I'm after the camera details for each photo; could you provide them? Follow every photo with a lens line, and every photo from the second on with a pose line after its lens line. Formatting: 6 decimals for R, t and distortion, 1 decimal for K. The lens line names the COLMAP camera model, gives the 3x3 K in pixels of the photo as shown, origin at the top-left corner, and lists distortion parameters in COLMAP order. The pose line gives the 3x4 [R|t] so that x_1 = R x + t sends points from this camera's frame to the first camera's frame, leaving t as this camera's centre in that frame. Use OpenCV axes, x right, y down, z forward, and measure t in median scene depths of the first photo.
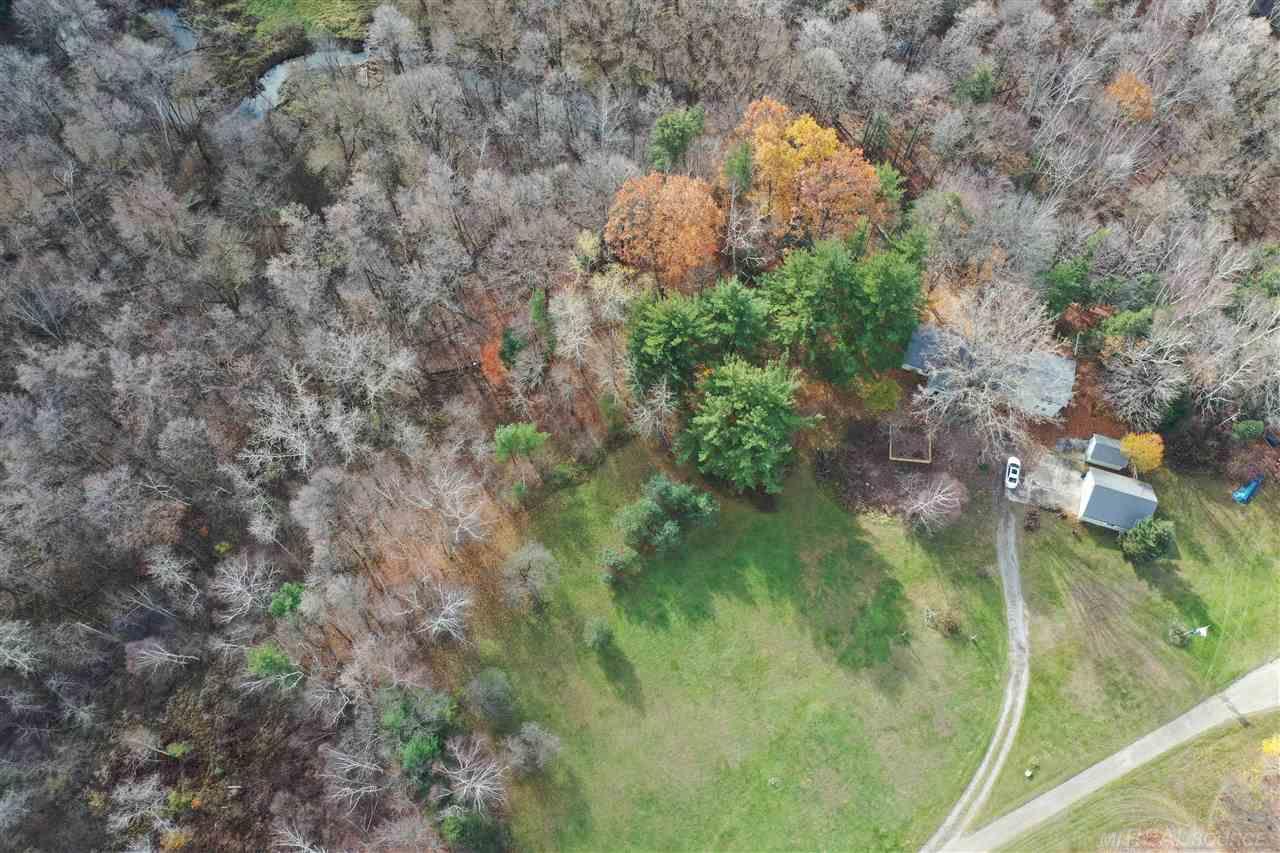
lens RADIAL K [[1005.5, 0, 646.9], [0, 1005.5, 432.1], [0, 0, 1]] dist [-0.005115, 0.004616]
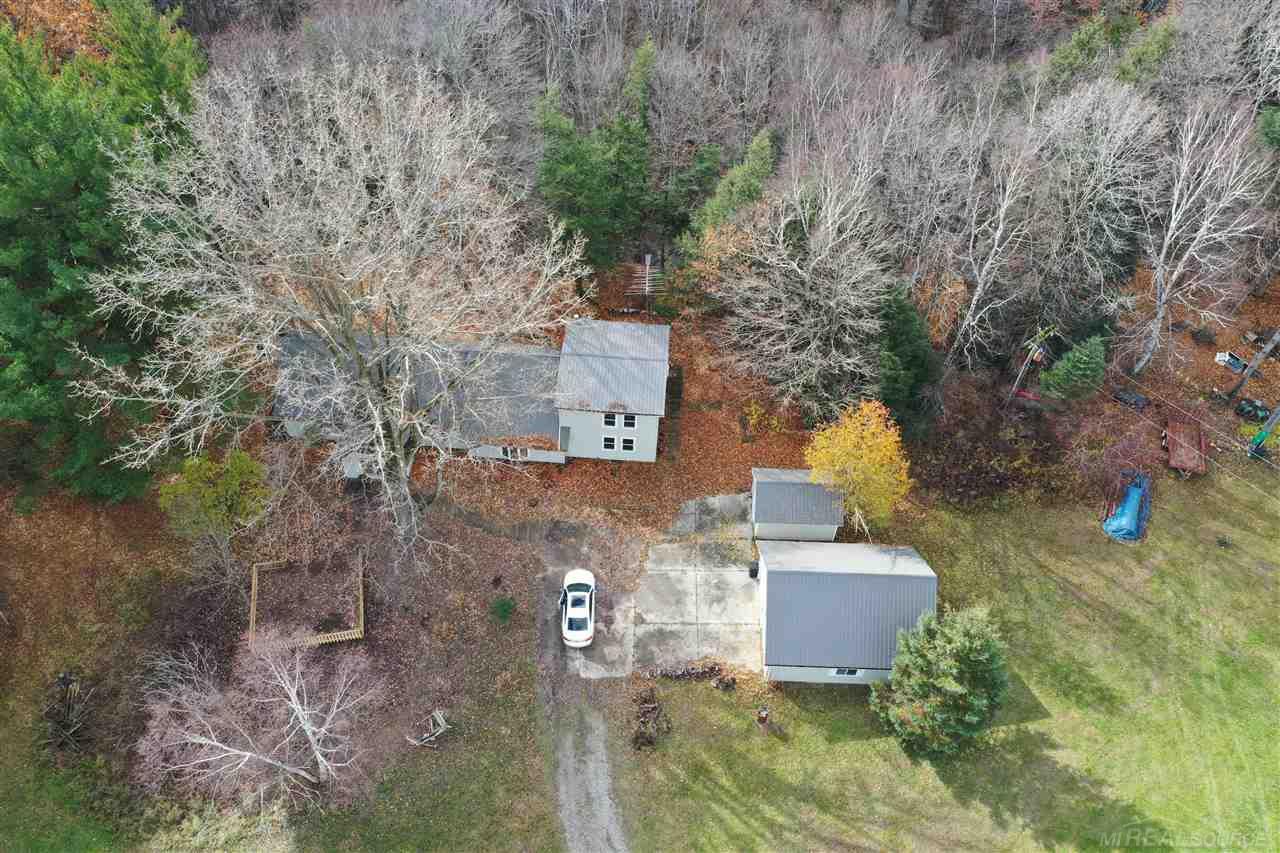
lens RADIAL K [[1005.5, 0, 644.6], [0, 1005.5, 432.5], [0, 0, 1]] dist [-0.005115, 0.004616]
pose [[0.959266, -0.205693, 0.193645, 0.332745], [0.254760, 0.926091, -0.278303, 0.093459], [-0.122088, 0.316300, 0.940770, 0.625058]]
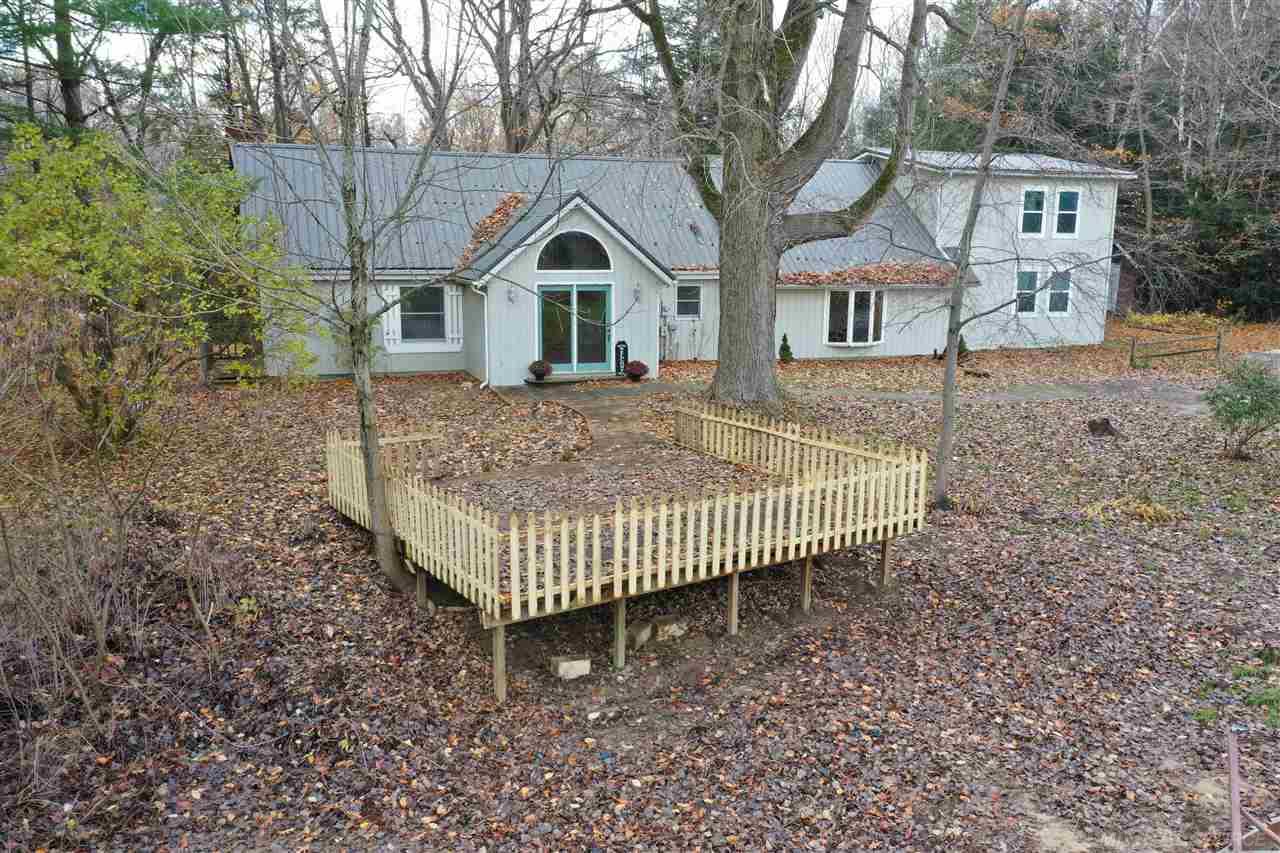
lens RADIAL K [[1005.5, 0, 636.9], [0, 1005.5, 433.3], [0, 0, 1]] dist [-0.005115, 0.004616]
pose [[0.778309, -0.134624, 0.613279, 0.216104], [0.585433, 0.508634, -0.631316, 0.067795], [-0.226944, 0.850393, 0.474688, 0.981725]]
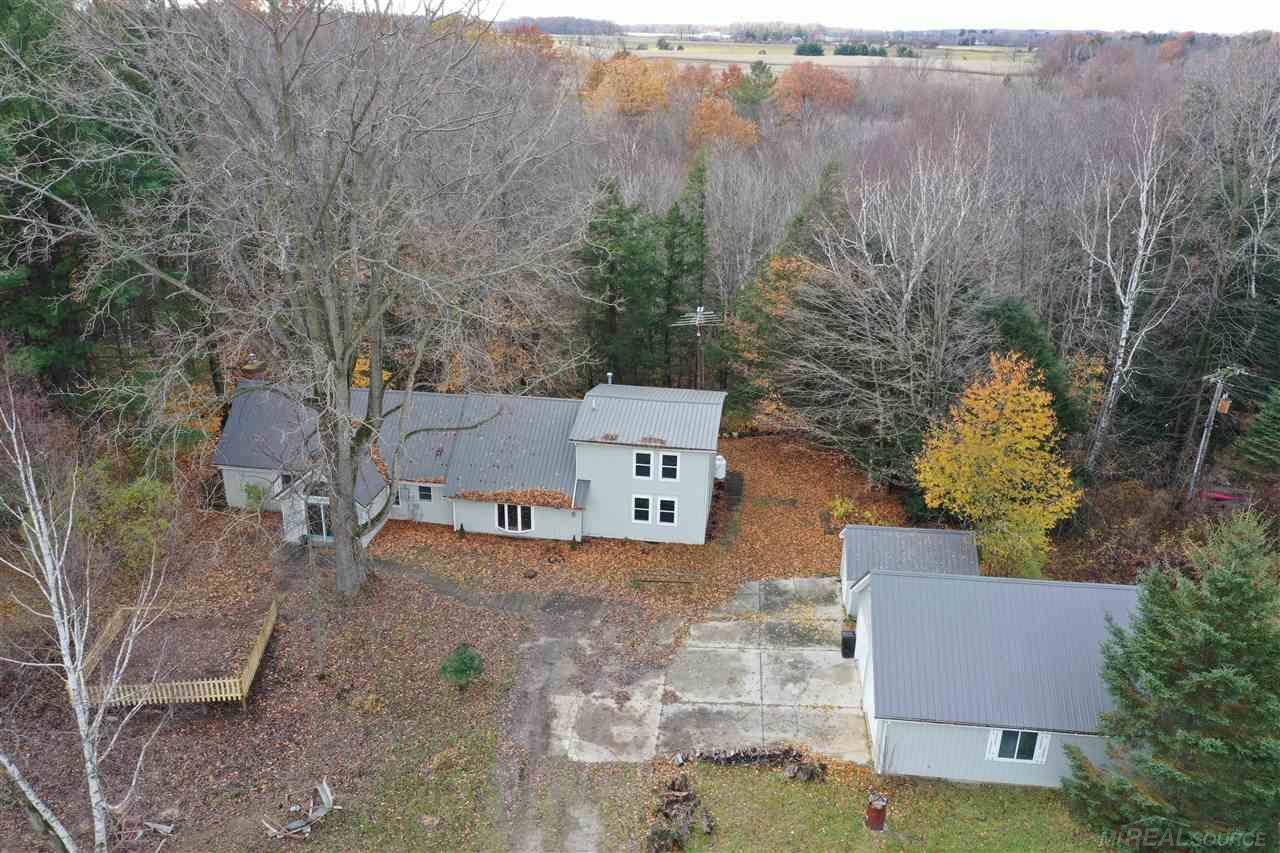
lens RADIAL K [[1005.5, 0, 642.8], [0, 1005.5, 427.8], [0, 0, 1]] dist [-0.005115, 0.004616]
pose [[0.978493, -0.078660, 0.190695, 0.342482], [0.191671, 0.688412, -0.699536, 0.178539], [-0.076251, 0.721042, 0.688683, 0.796802]]
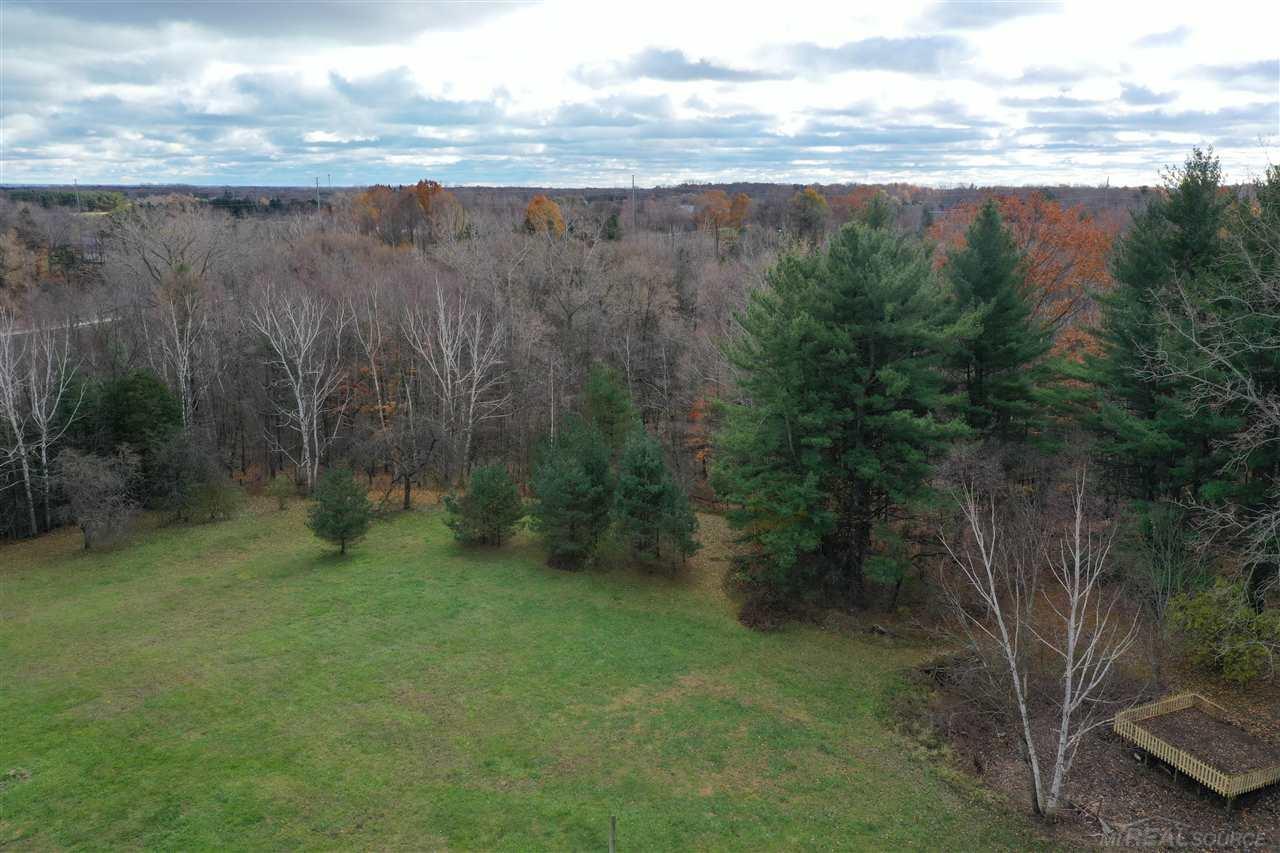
lens RADIAL K [[1005.5, 0, 638.9], [0, 1005.5, 432.6], [0, 0, 1]] dist [-0.005115, 0.004616]
pose [[0.474011, 0.185535, -0.860750, 0.438023], [-0.812005, 0.470165, -0.345823, 0.220927], [0.340532, 0.862857, 0.373518, 0.766528]]
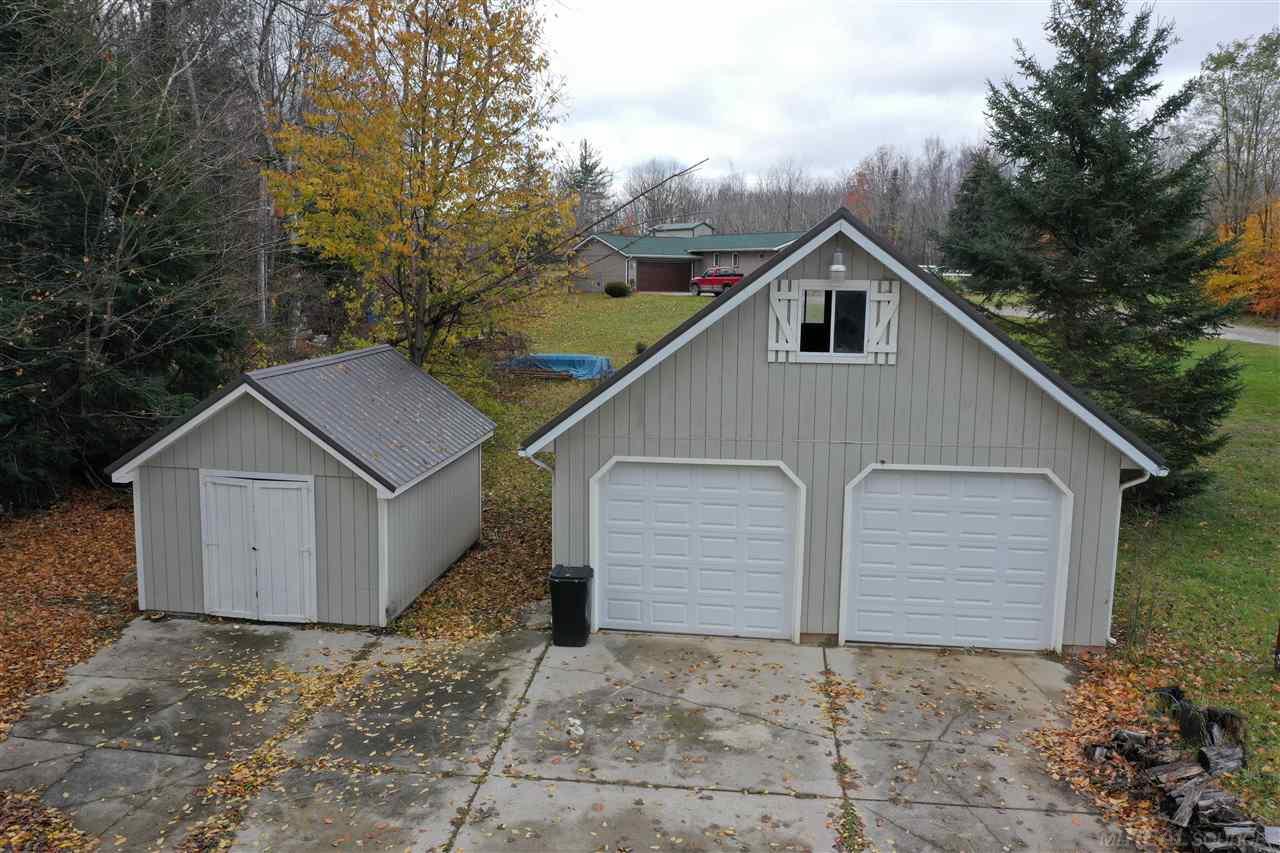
lens RADIAL K [[1005.5, 0, 635.4], [0, 1005.5, 424.4], [0, 0, 1]] dist [-0.005115, 0.004616]
pose [[-0.185027, -0.173320, 0.967329, 0.355561], [0.900826, 0.363504, 0.237437, 0.021921], [-0.392781, 0.915328, 0.088873, 0.989502]]
